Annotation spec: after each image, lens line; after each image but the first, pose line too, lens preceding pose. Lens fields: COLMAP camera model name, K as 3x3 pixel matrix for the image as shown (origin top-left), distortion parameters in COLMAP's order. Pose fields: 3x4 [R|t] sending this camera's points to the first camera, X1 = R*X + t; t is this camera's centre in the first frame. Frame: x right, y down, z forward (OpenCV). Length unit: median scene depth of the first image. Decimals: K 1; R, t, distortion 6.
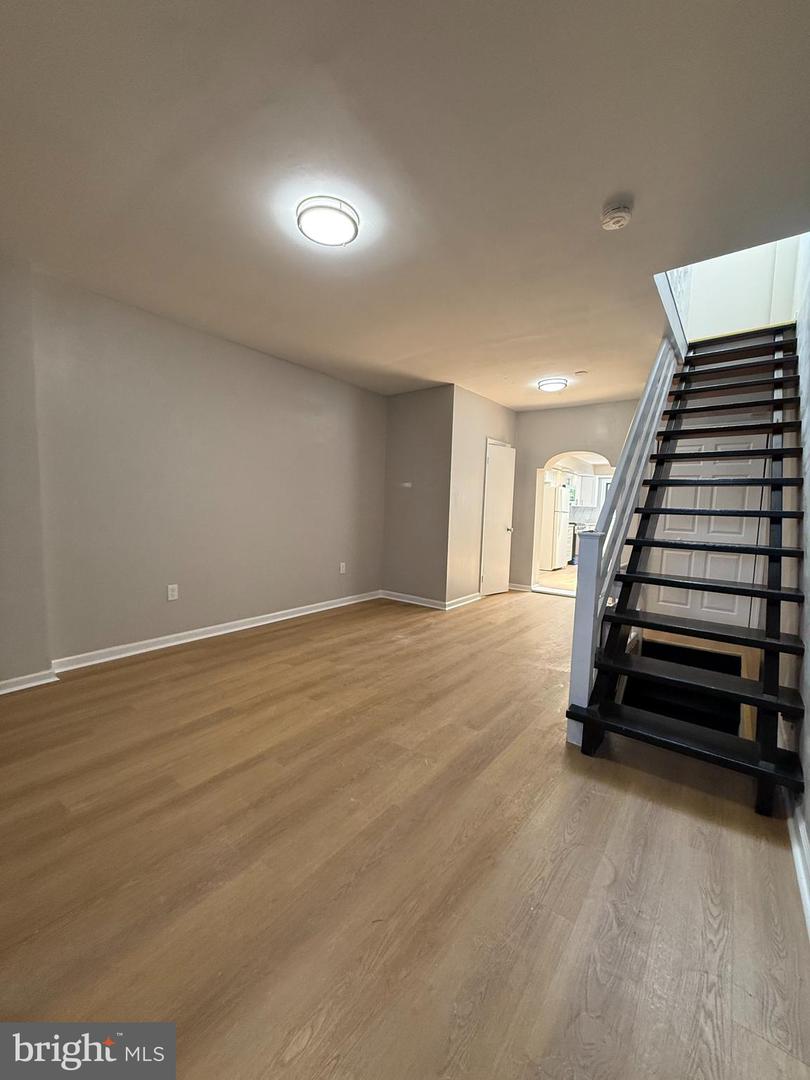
lens RADIAL K [[429.3, 0, 405.0], [0, 429.3, 540.0], [0, 0, 1]] dist [0.000161, 0.000153]
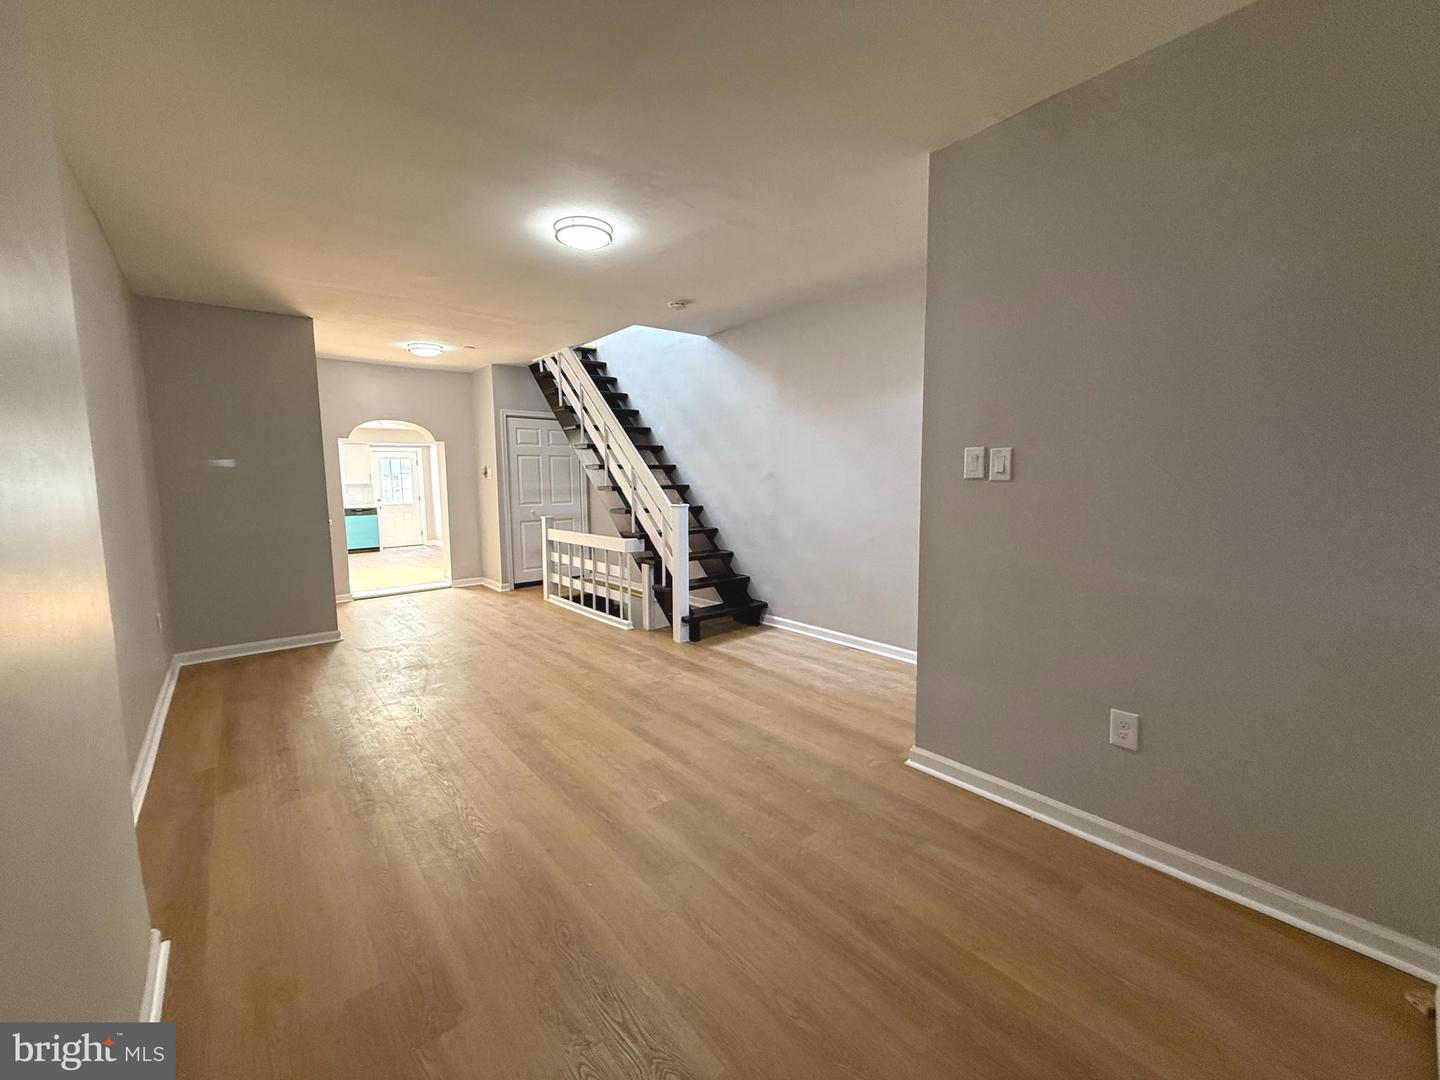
lens RADIAL K [[583.5, 0, 720.0], [0, 583.5, 540.0], [0, 0, 1]] dist [-0.000449, 0.000772]
pose [[0.212770, -0.135108, 0.967716, -1.581733], [0.102483, 0.988017, 0.115409, -0.113813], [-0.971713, 0.074619, 0.224066, 0.392398]]
